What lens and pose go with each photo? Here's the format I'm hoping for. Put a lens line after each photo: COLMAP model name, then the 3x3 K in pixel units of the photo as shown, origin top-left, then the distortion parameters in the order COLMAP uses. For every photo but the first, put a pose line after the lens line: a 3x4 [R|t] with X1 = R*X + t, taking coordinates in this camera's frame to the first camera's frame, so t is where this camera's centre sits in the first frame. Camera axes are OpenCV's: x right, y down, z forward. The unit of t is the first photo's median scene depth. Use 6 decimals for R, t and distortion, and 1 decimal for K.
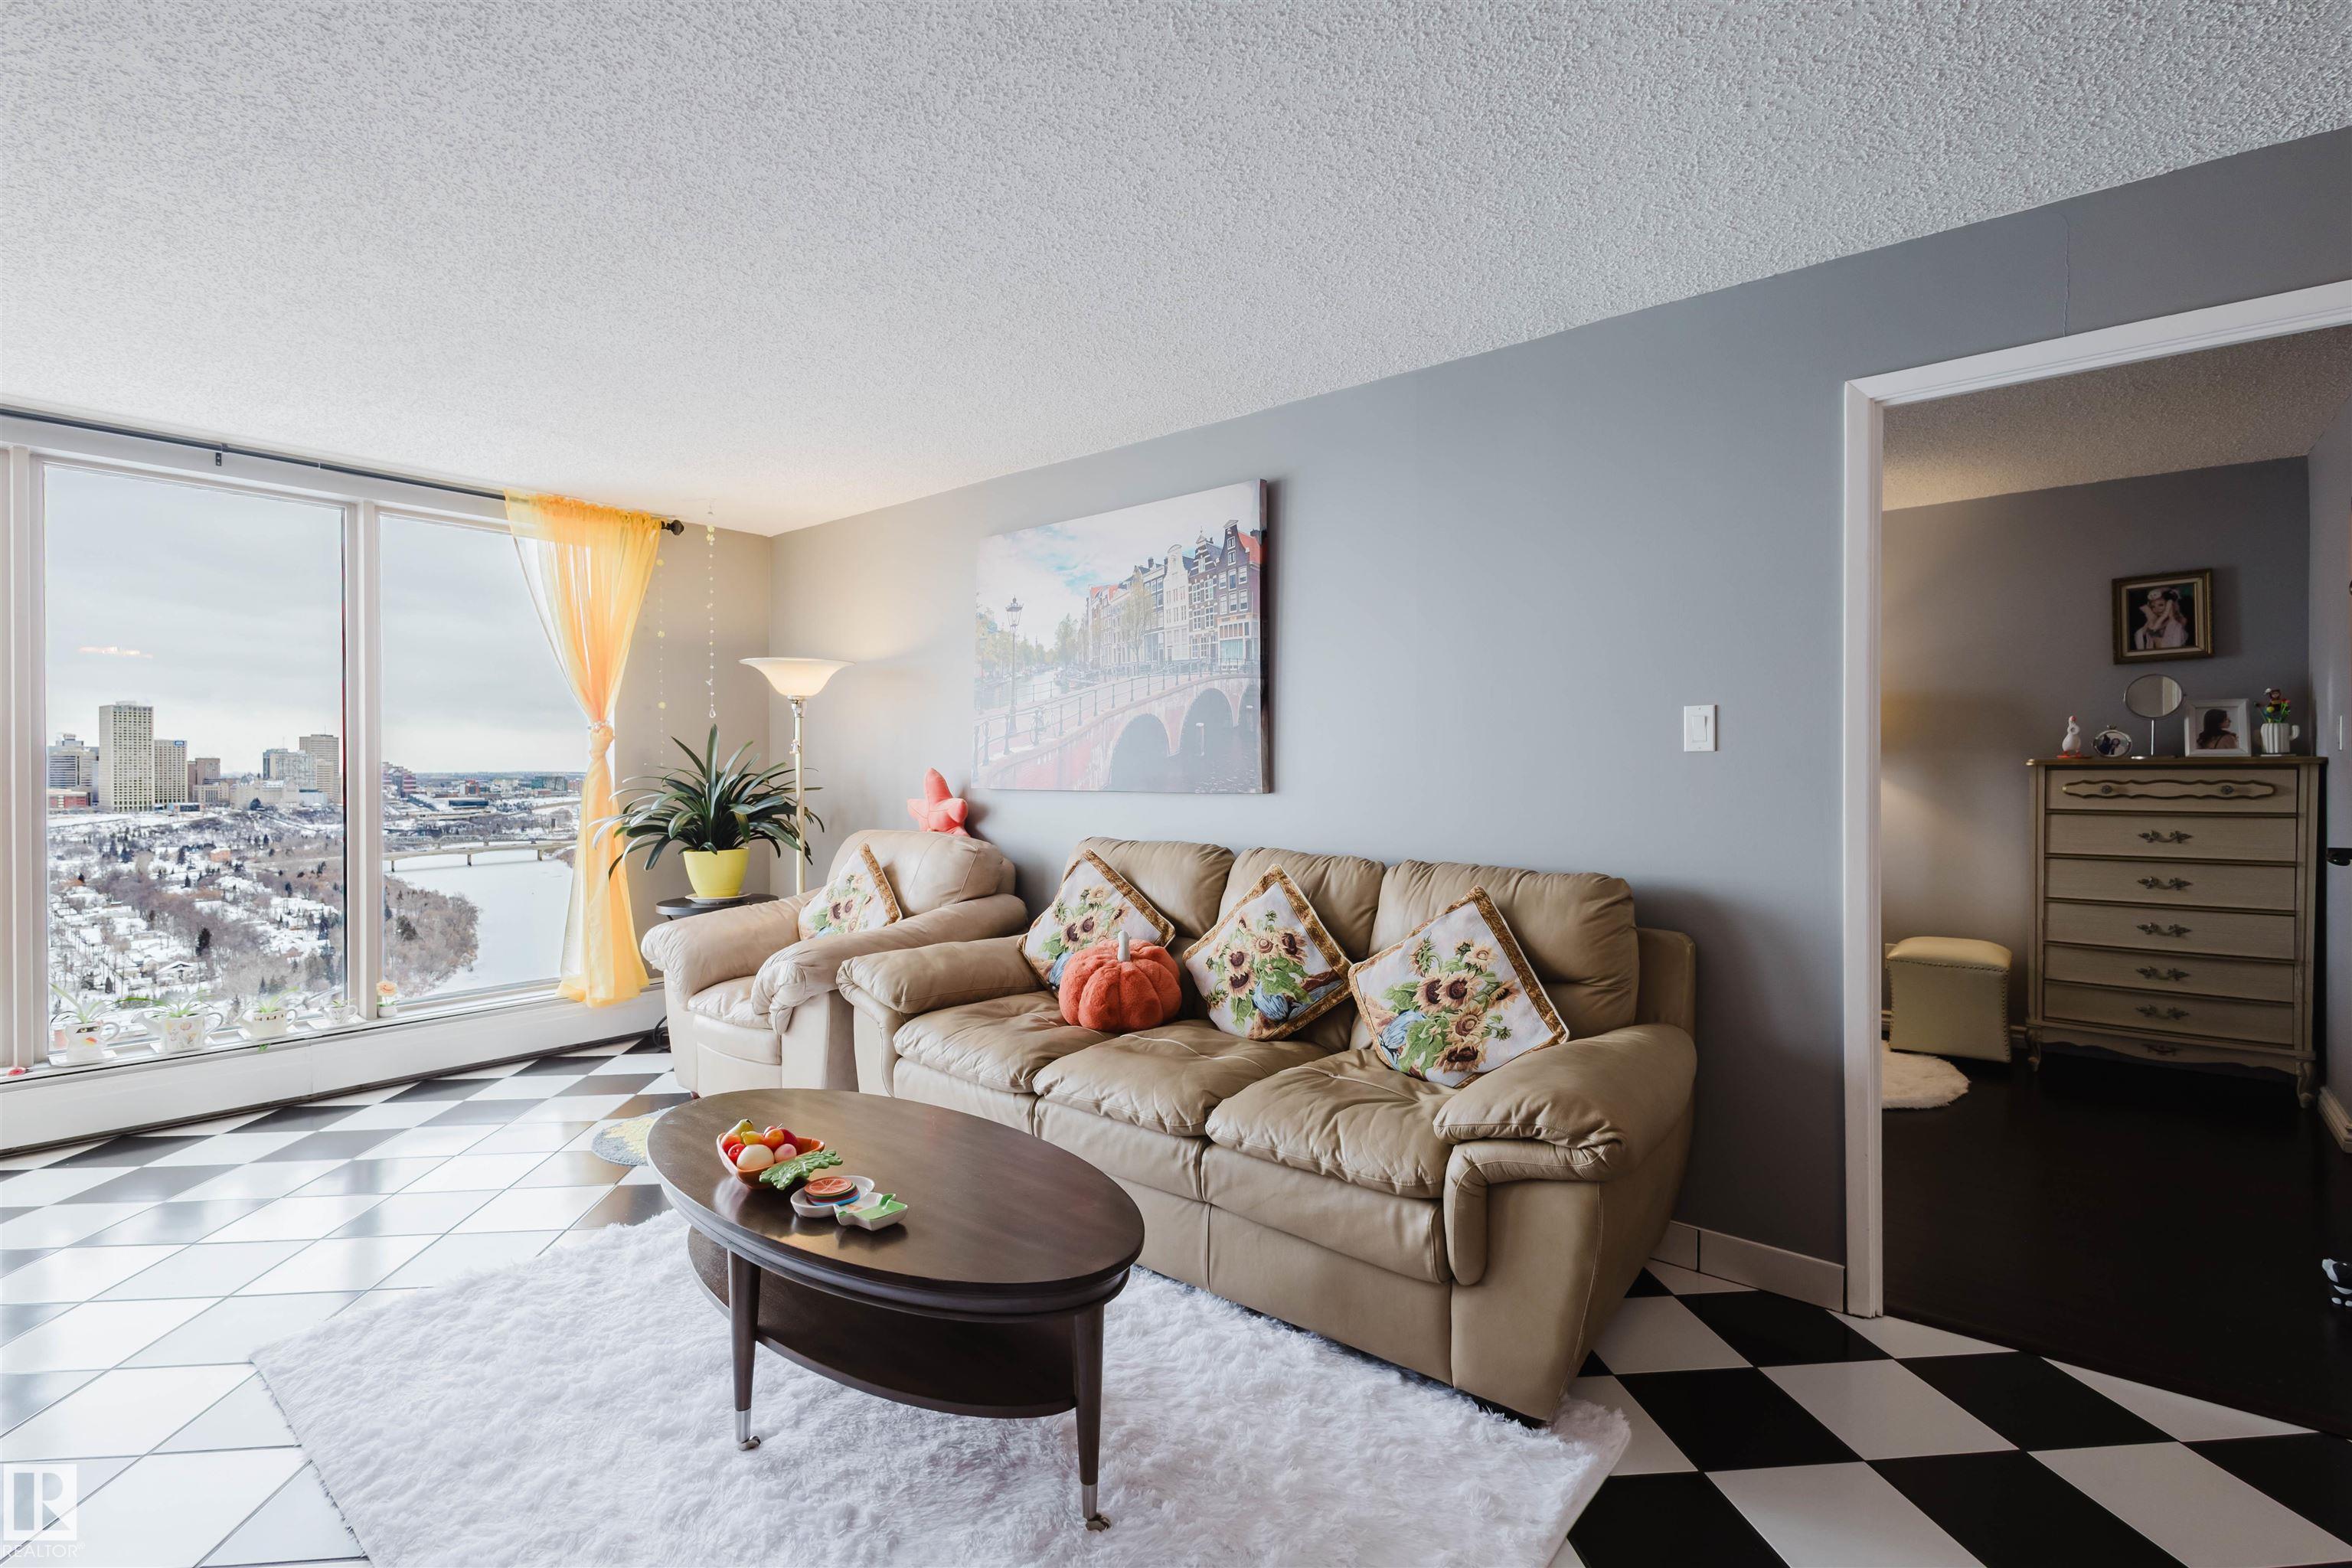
lens RADIAL K [[1087.8, 0, 1167.0], [0, 1087.8, 773.0], [0, 0, 1]] dist [0.002191, 0.000099]
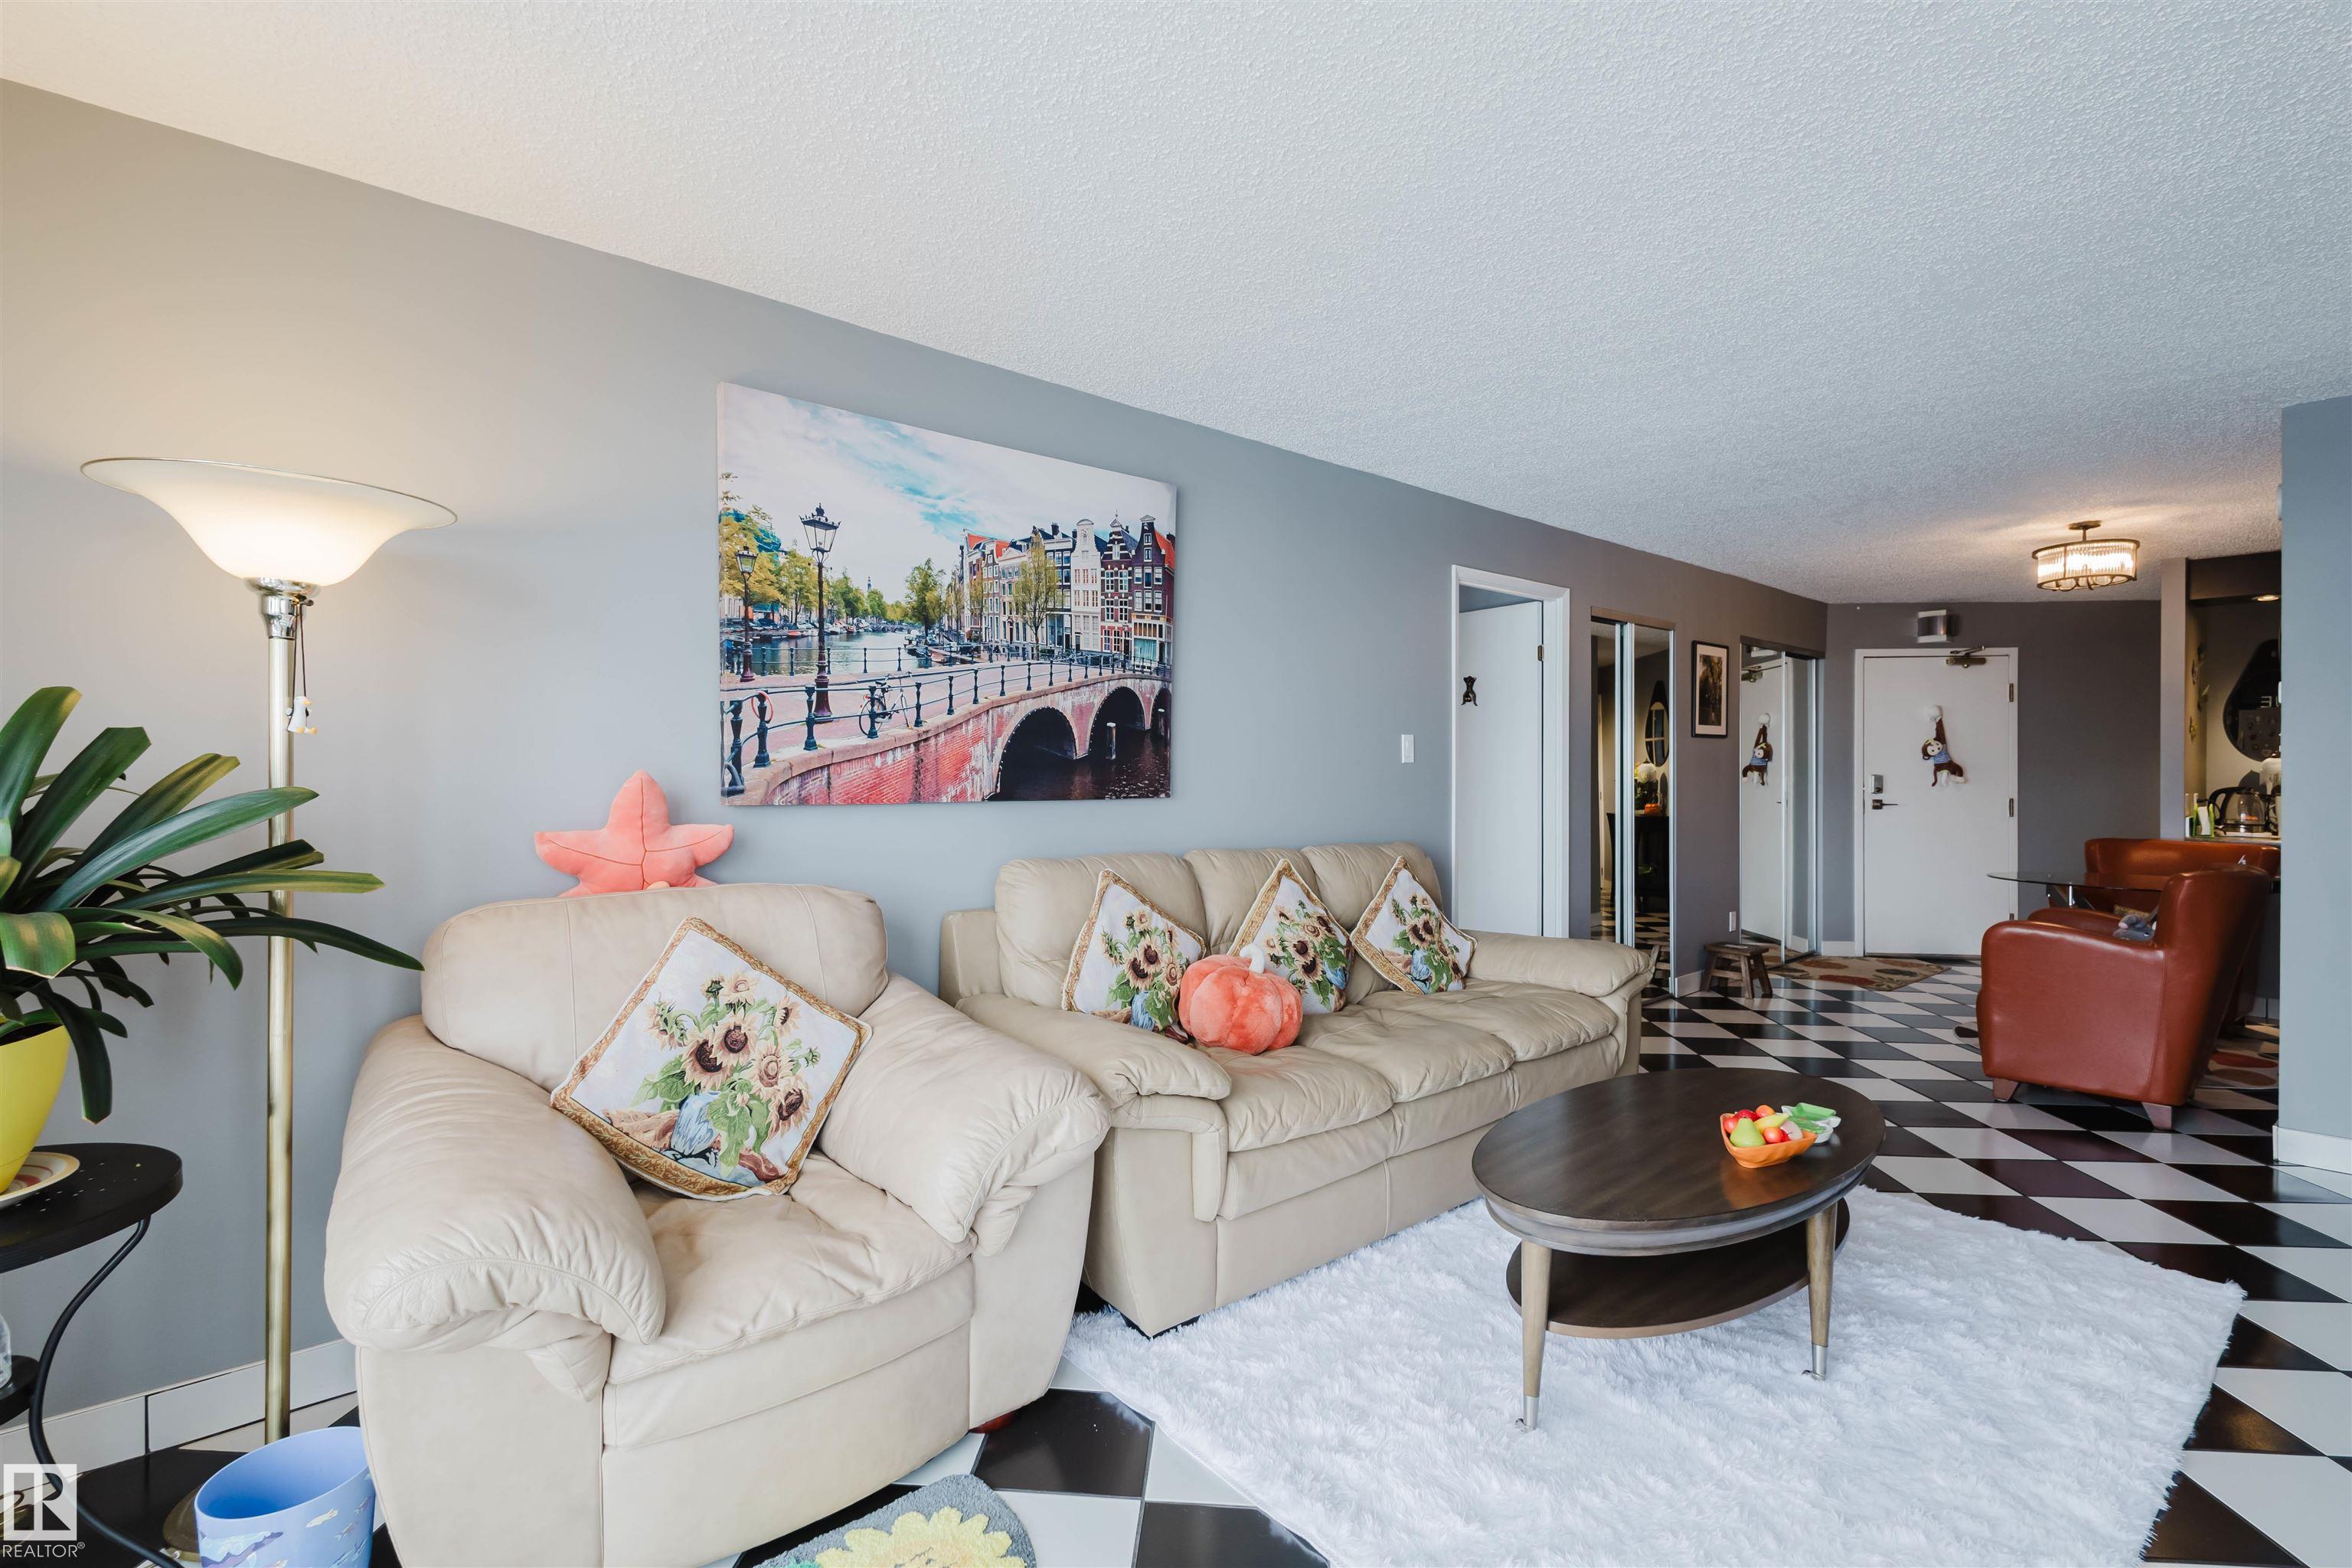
lens RADIAL K [[1087.8, 0, 1167.0], [0, 1087.8, 773.0], [0, 0, 1]] dist [0.002191, 0.000099]
pose [[0.151976, 0.004504, 0.988374, -0.829657], [0.006290, 0.999965, -0.005524, 0.001354], [-0.988364, 0.007056, 0.151942, 0.779353]]
